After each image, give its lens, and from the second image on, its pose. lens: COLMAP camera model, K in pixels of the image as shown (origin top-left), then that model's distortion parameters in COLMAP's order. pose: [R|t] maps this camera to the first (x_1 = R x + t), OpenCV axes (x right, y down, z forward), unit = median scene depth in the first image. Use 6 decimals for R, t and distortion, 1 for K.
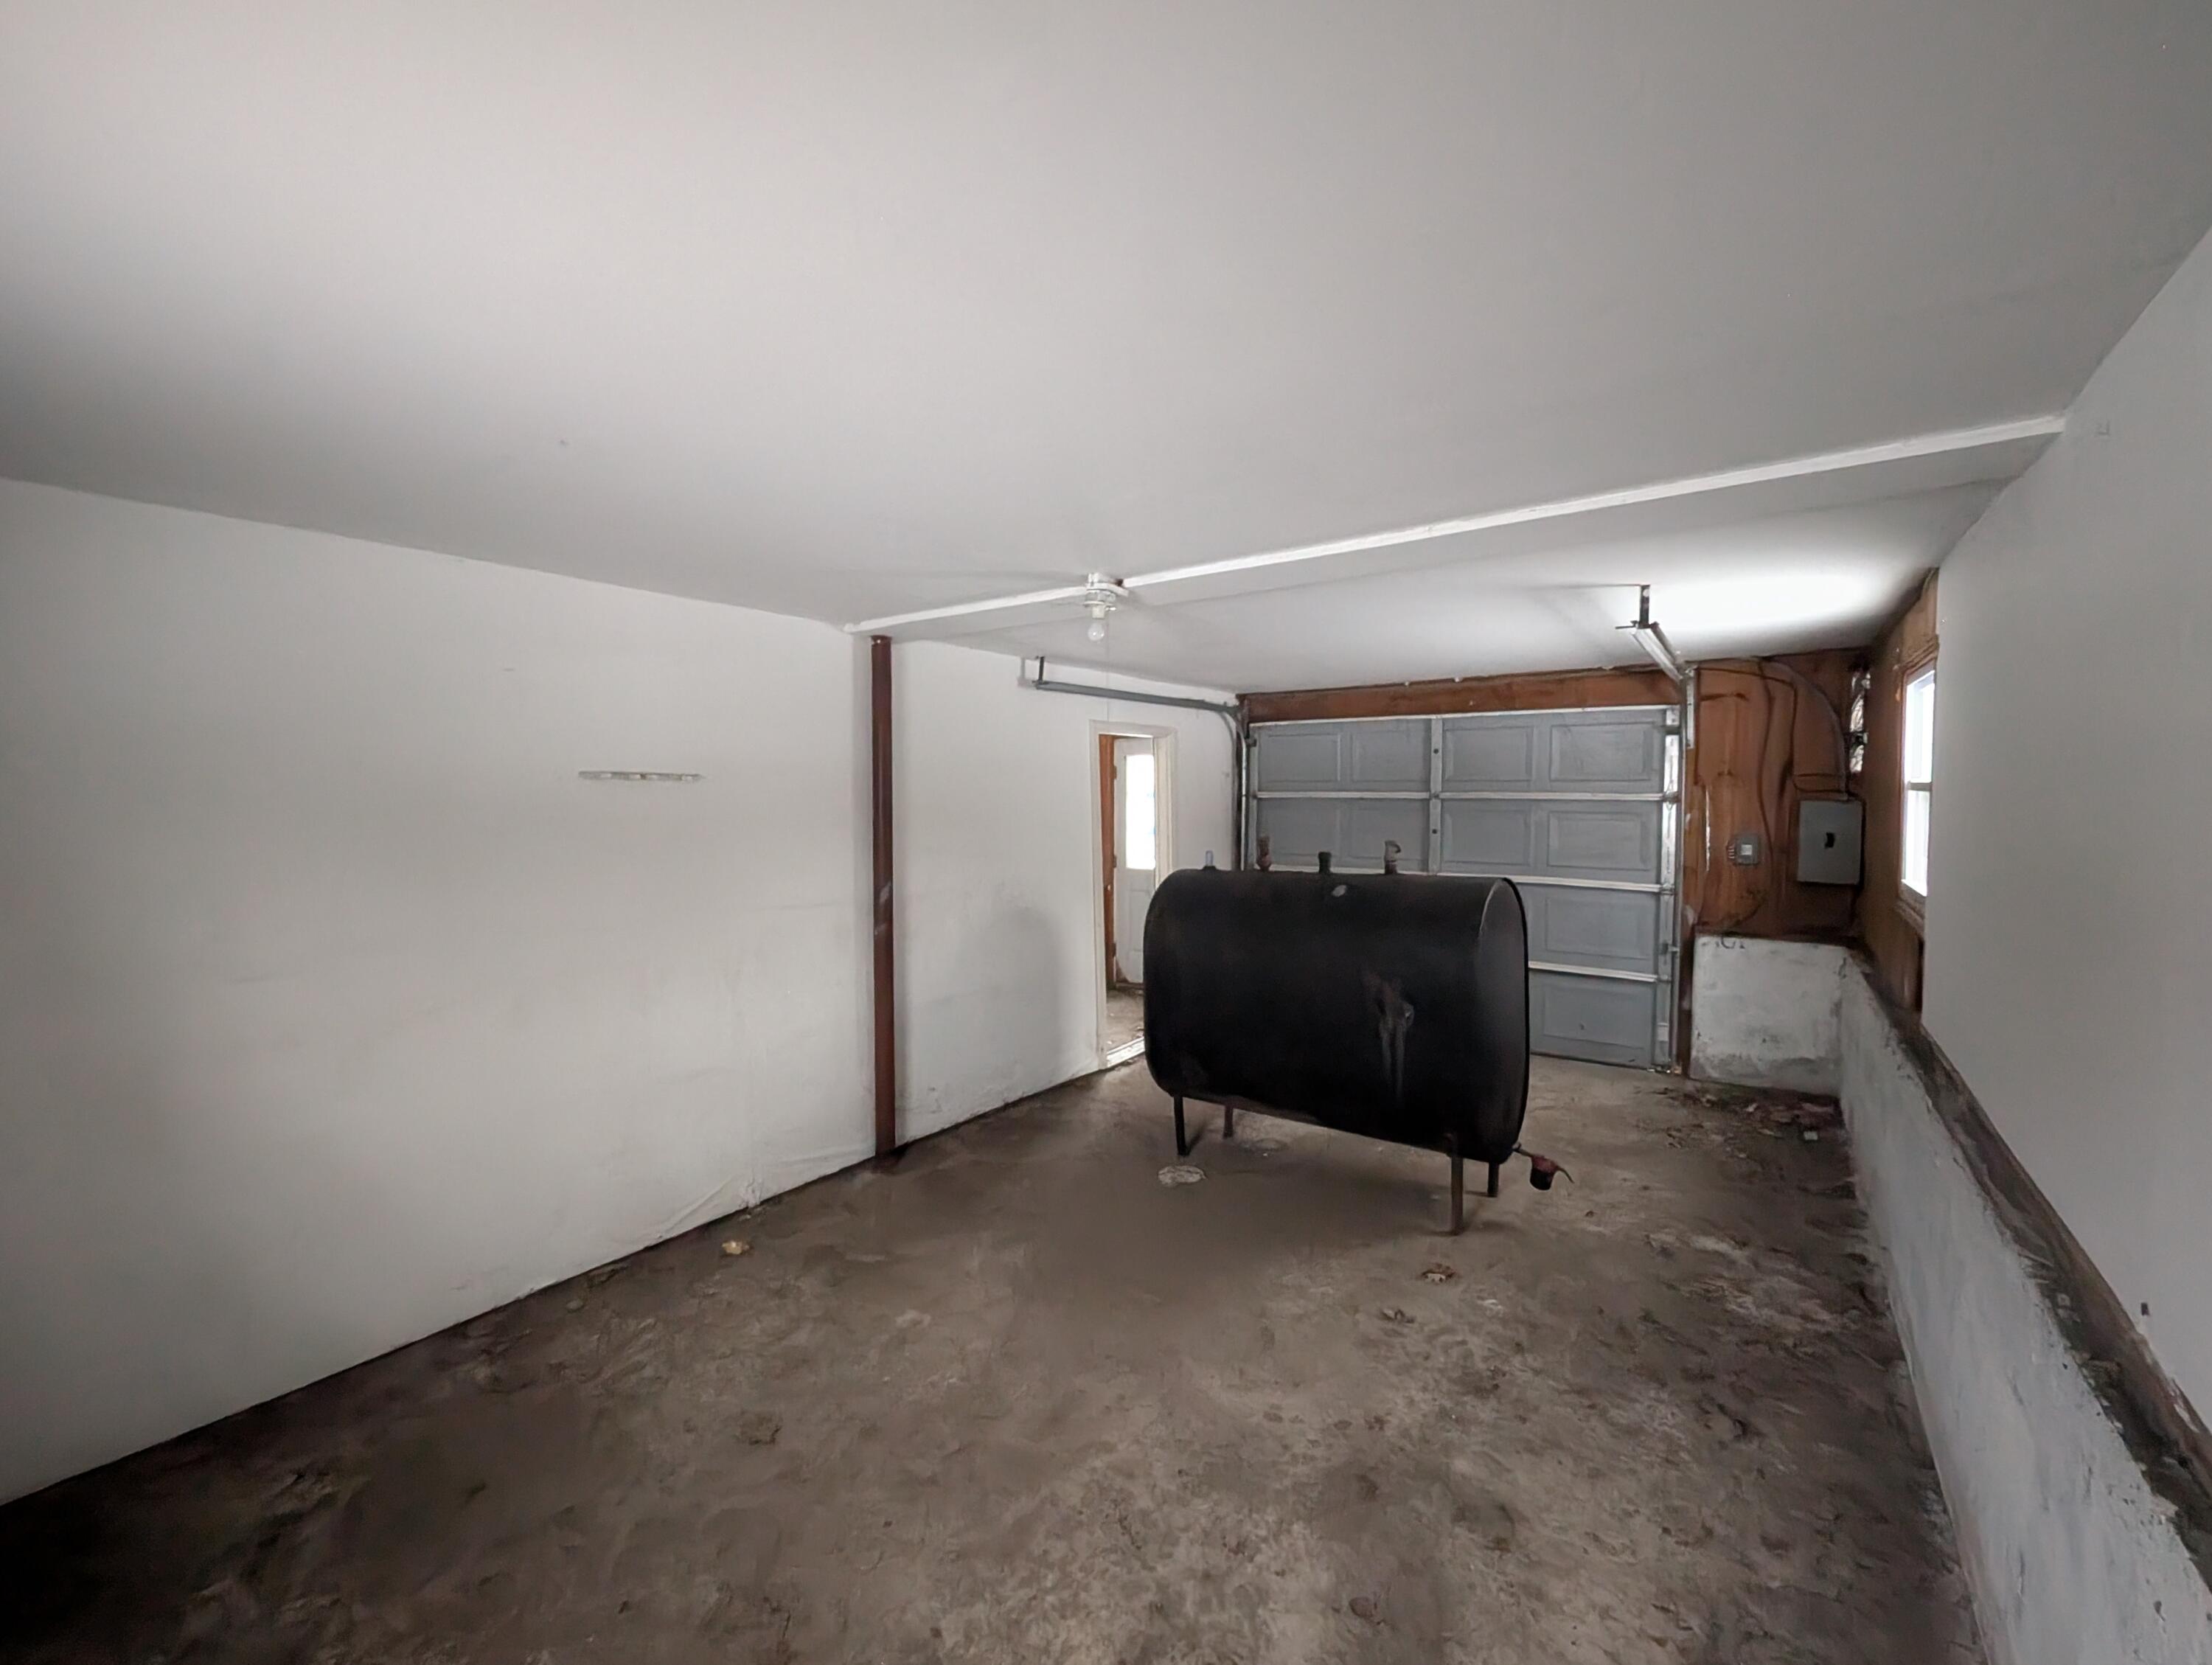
lens RADIAL K [[908.4, 0, 1106.0], [0, 908.4, 832.5], [0, 0, 1]] dist [0.000719, 0.000175]
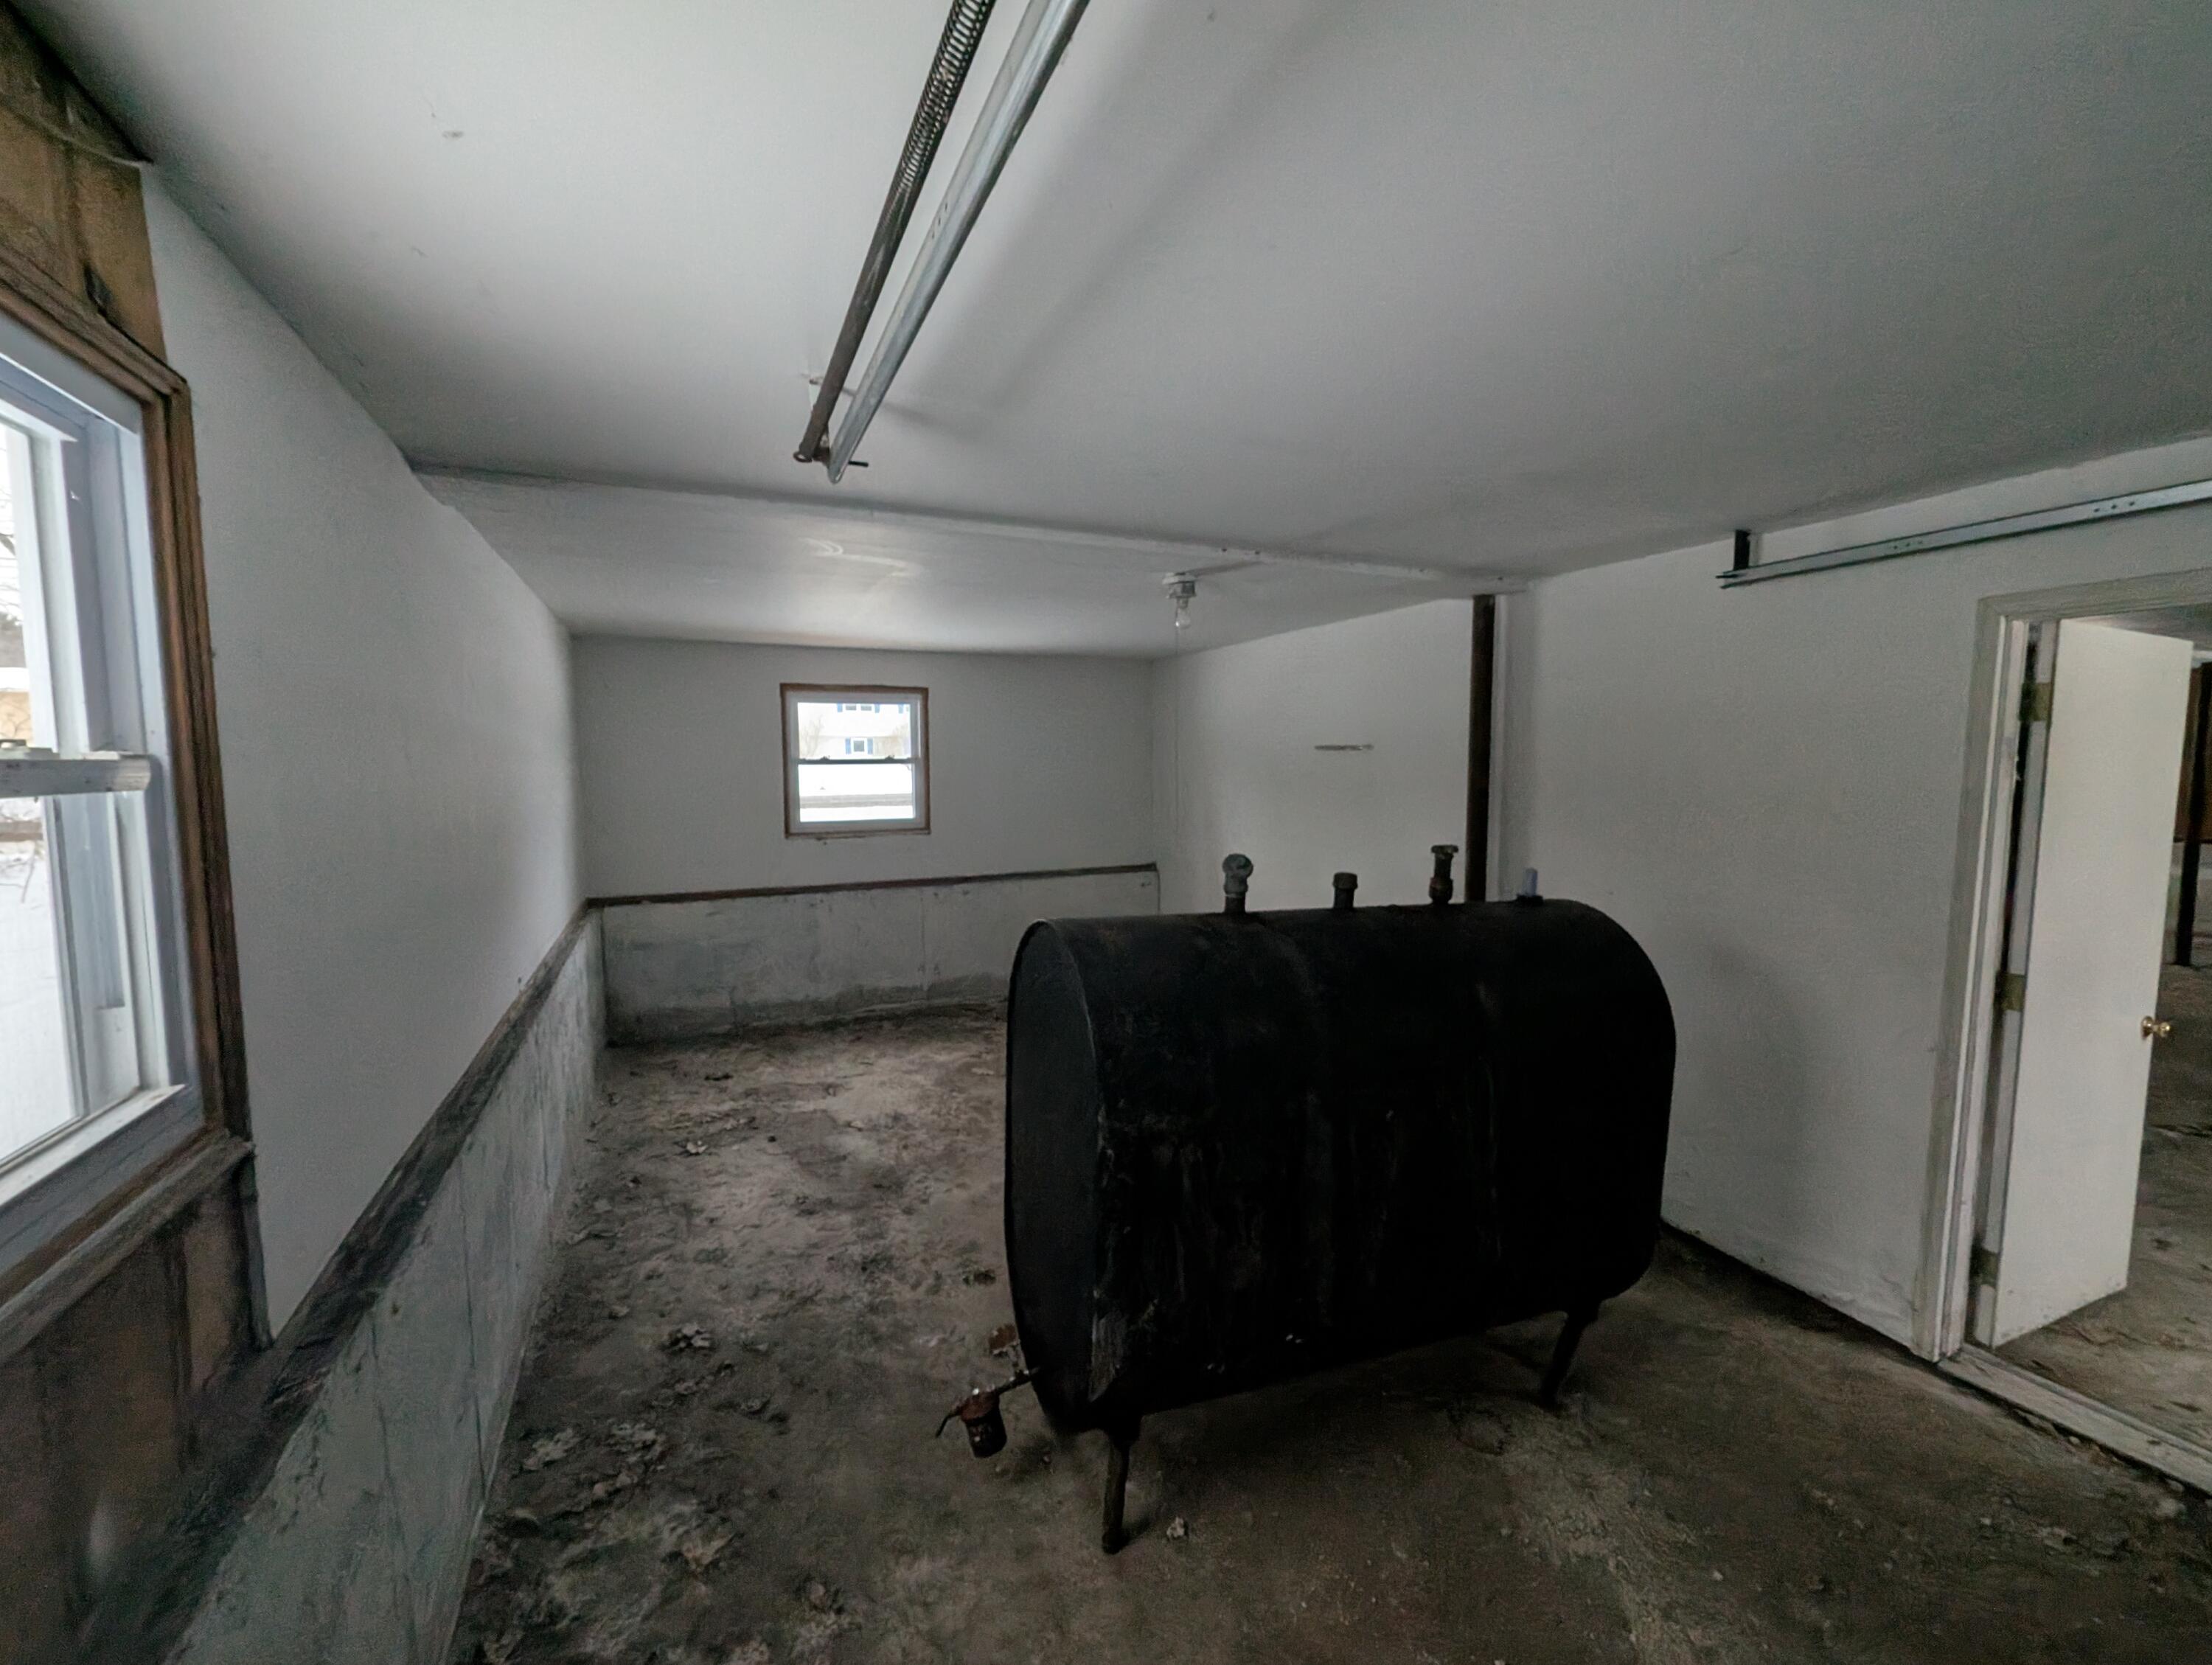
lens RADIAL K [[915.5, 0, 1106.0], [0, 915.5, 832.5], [0, 0, 1]] dist [-0.000894, -0.000087]
pose [[-0.497844, 0.076910, -0.863849, 1.264876], [-0.031117, 0.993835, 0.106415, -0.091912], [0.866708, 0.079859, -0.492382, 1.825447]]
